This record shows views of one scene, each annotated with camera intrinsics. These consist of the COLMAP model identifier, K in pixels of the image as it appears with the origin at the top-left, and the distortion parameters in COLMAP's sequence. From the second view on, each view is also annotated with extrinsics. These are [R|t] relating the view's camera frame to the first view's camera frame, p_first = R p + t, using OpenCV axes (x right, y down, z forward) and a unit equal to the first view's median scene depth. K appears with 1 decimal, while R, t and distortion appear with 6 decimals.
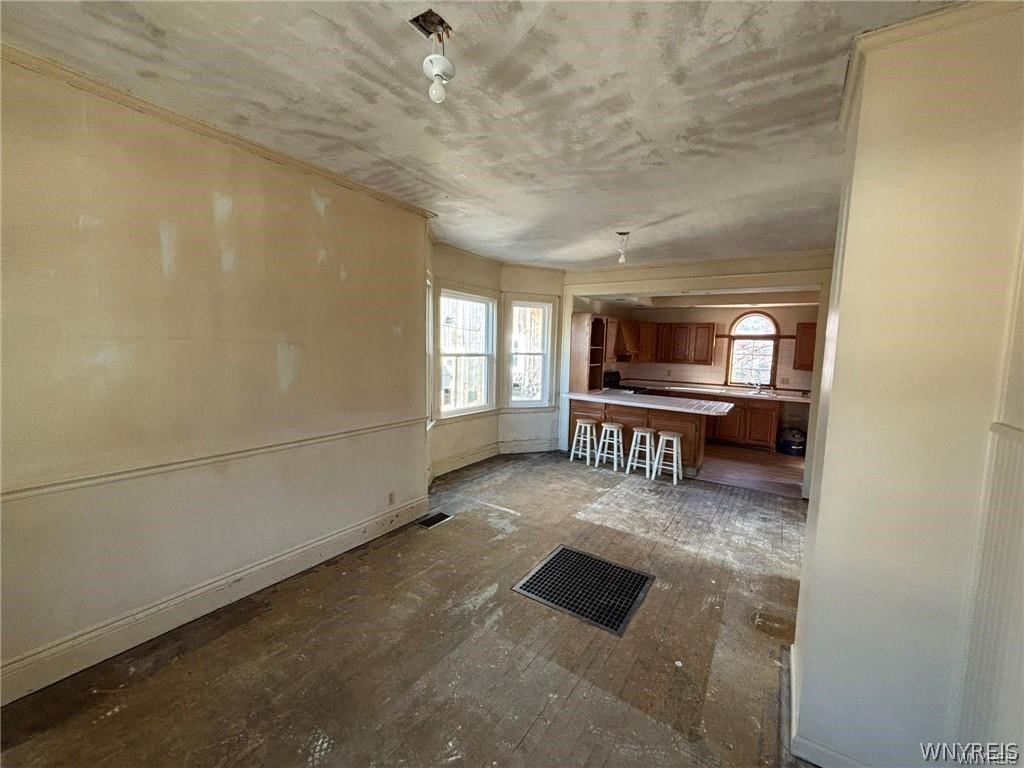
lens RADIAL K [[417.6, 0, 507.3], [0, 417.6, 383.7], [0, 0, 1]] dist [0.008258, -0.000372]
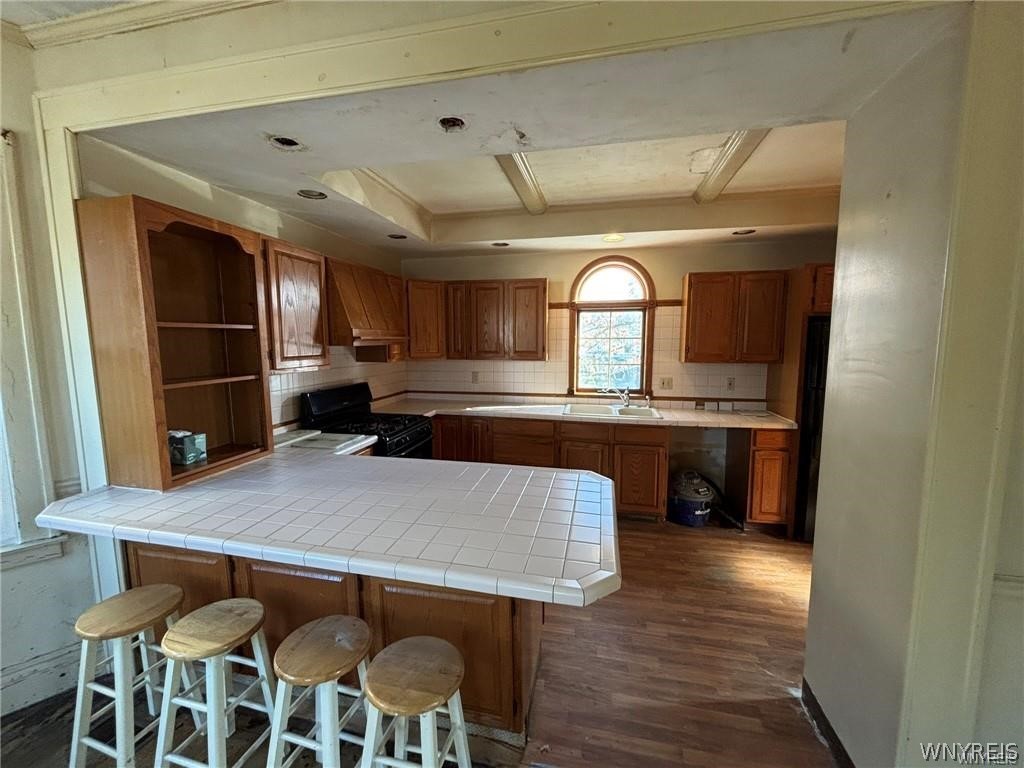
lens RADIAL K [[417.6, 0, 505.3], [0, 417.6, 380.7], [0, 0, 1]] dist [0.008258, -0.000372]
pose [[0.928911, -0.068548, 0.363904, 0.279109], [0.062777, 0.997644, 0.027677, -0.040792], [-0.364944, -0.002865, 0.931025, 0.595857]]
